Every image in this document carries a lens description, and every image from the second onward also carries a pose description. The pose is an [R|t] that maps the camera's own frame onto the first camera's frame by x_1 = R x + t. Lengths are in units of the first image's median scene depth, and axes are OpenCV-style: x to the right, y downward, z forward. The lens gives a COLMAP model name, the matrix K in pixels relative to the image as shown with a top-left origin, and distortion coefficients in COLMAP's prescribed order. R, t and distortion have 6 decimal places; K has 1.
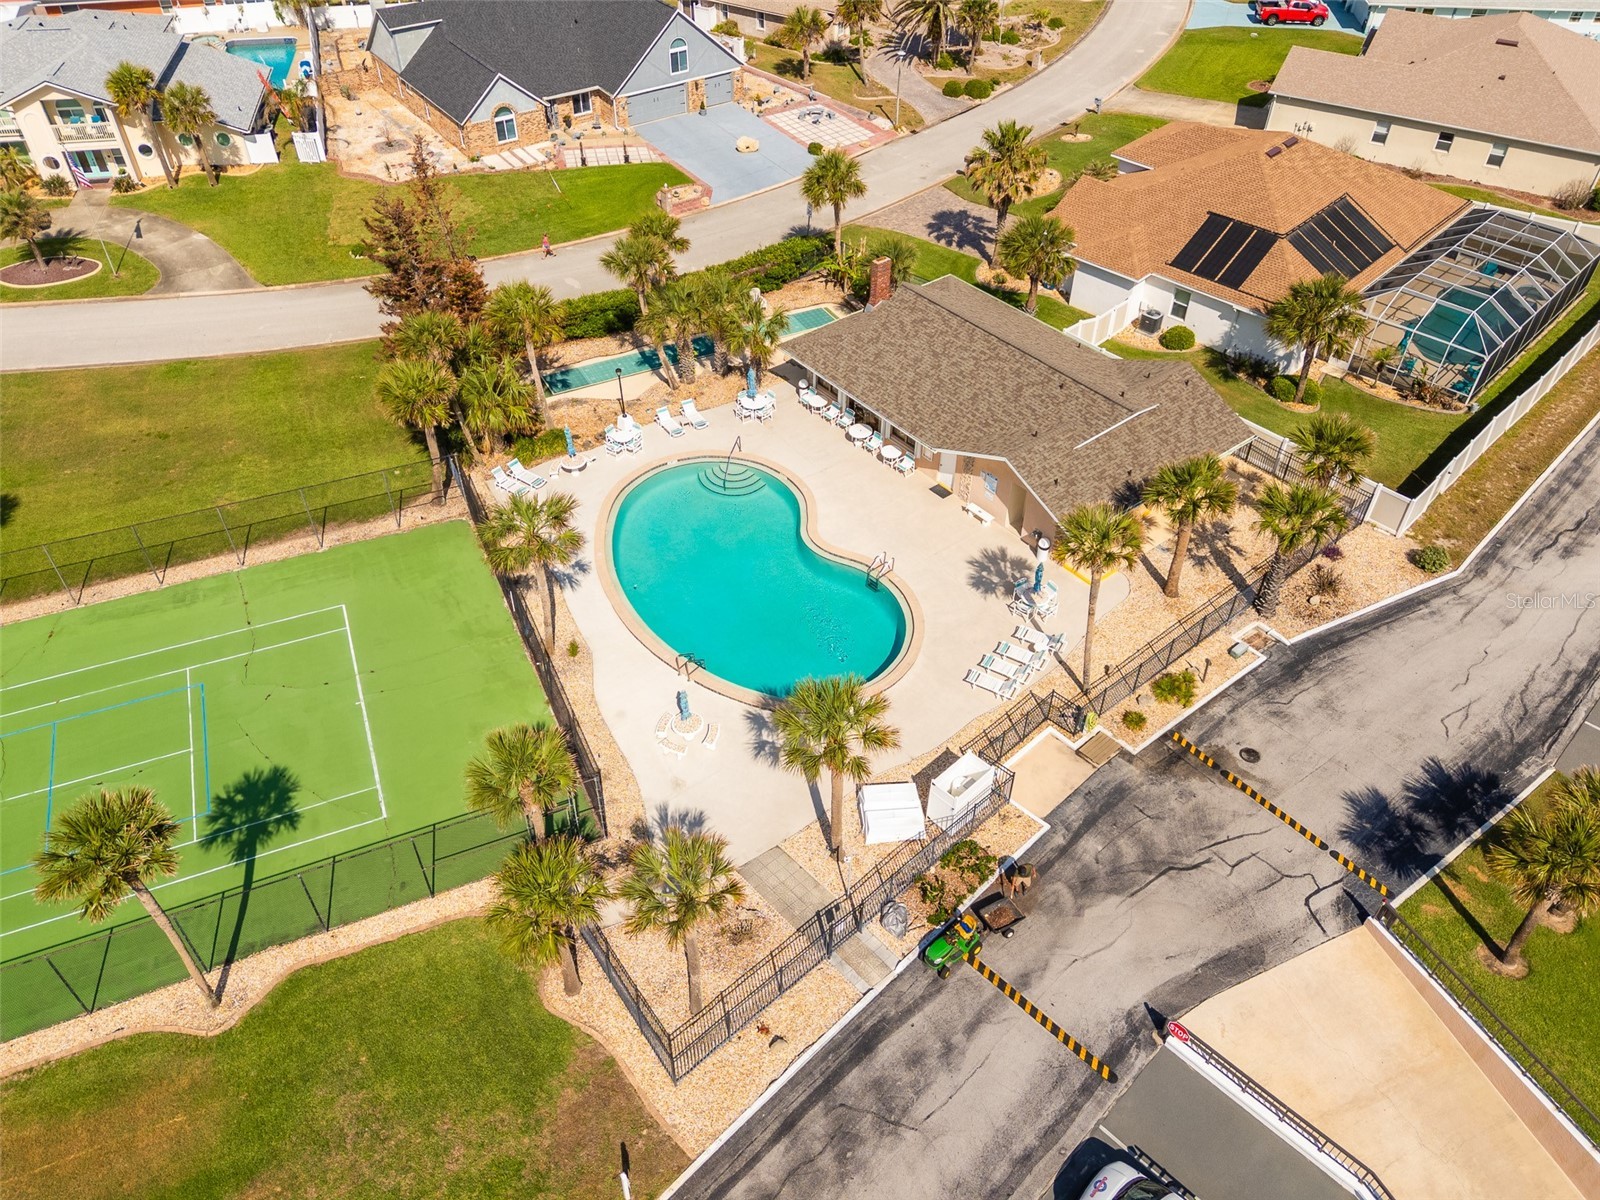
lens RADIAL K [[1177.7, 0, 800.0], [0, 1177.7, 600.0], [0, 0, 1]] dist [0.080531, -0.068666]
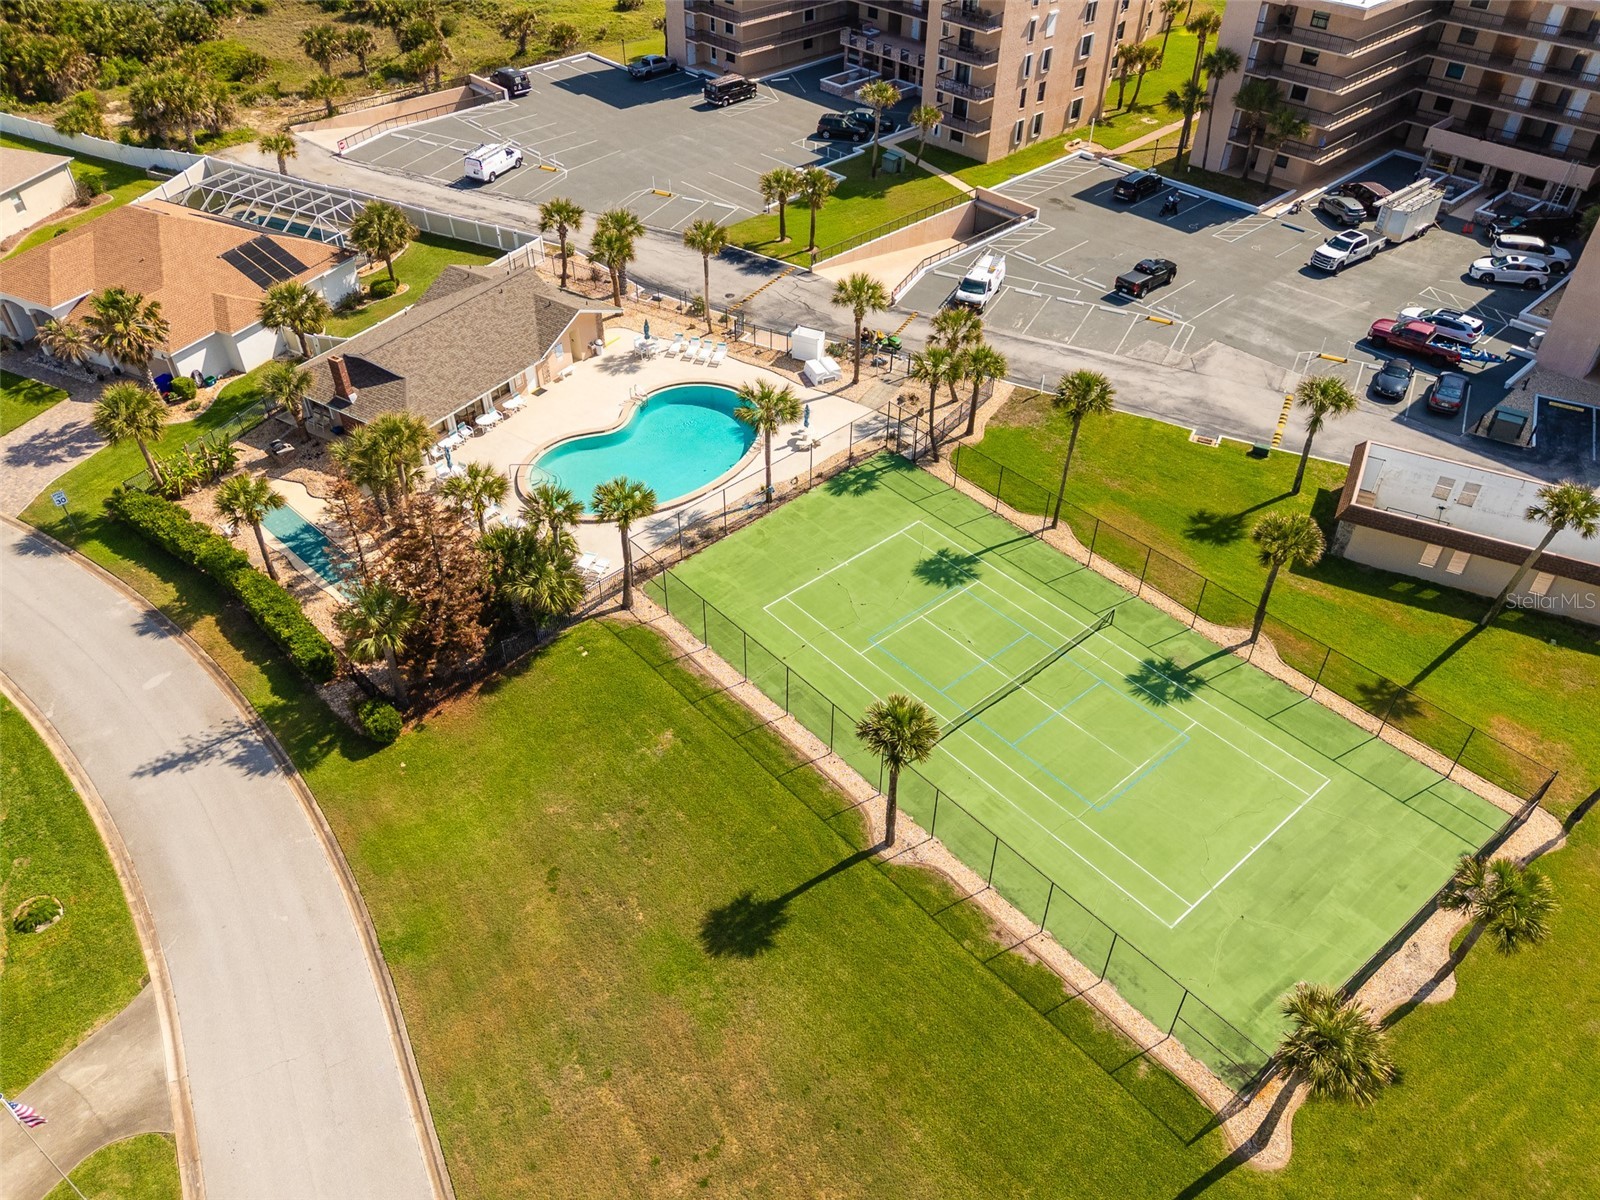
lens RADIAL K [[1177.7, 0, 800.0], [0, 1177.7, 600.0], [0, 0, 1]] dist [0.080531, -0.068666]
pose [[-0.317418, -0.614600, 0.722158, -1.482700], [0.632677, 0.430014, 0.644056, -0.897399], [-0.706375, 0.661328, 0.252350, 0.733895]]
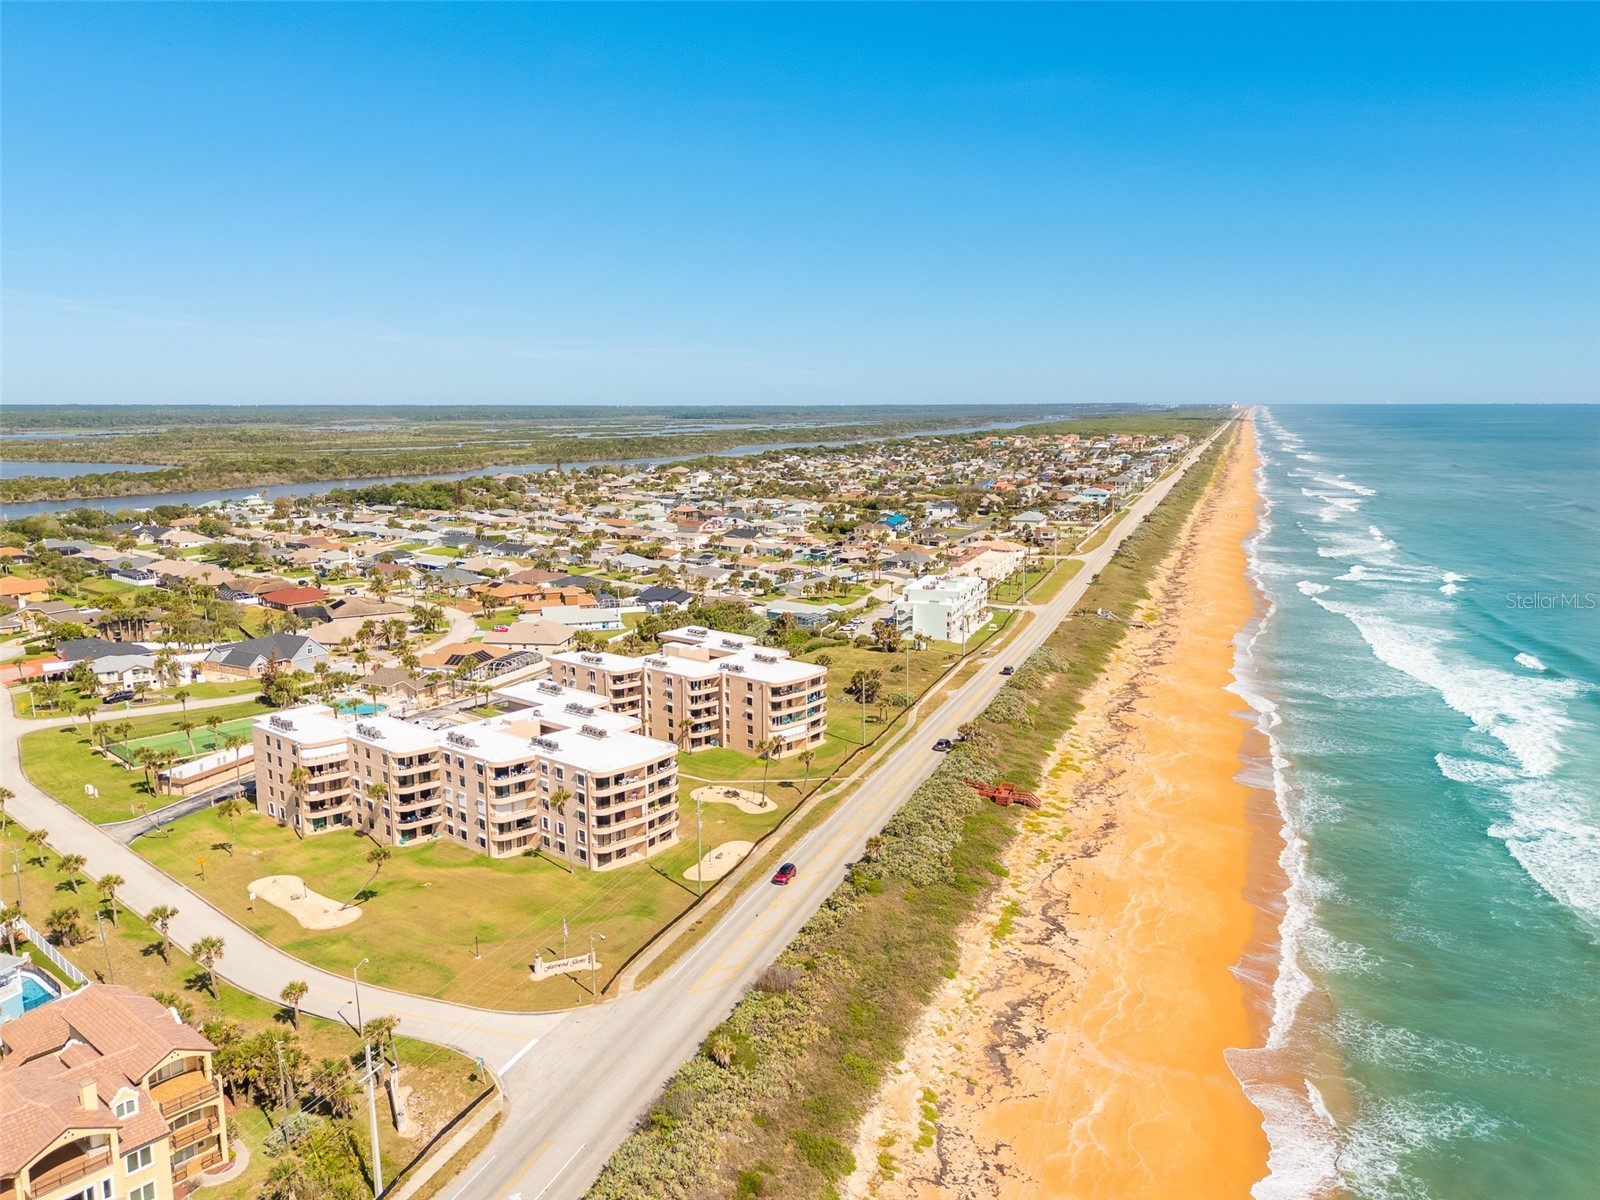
lens RADIAL K [[1177.7, 0, 800.0], [0, 1177.7, 600.0], [0, 0, 1]] dist [0.080531, -0.068666]
pose [[0.911777, -0.069113, 0.404830, -0.398343], [0.279017, 0.827556, -0.487135, 3.132584], [-0.301352, 0.557112, 0.773830, -4.556498]]
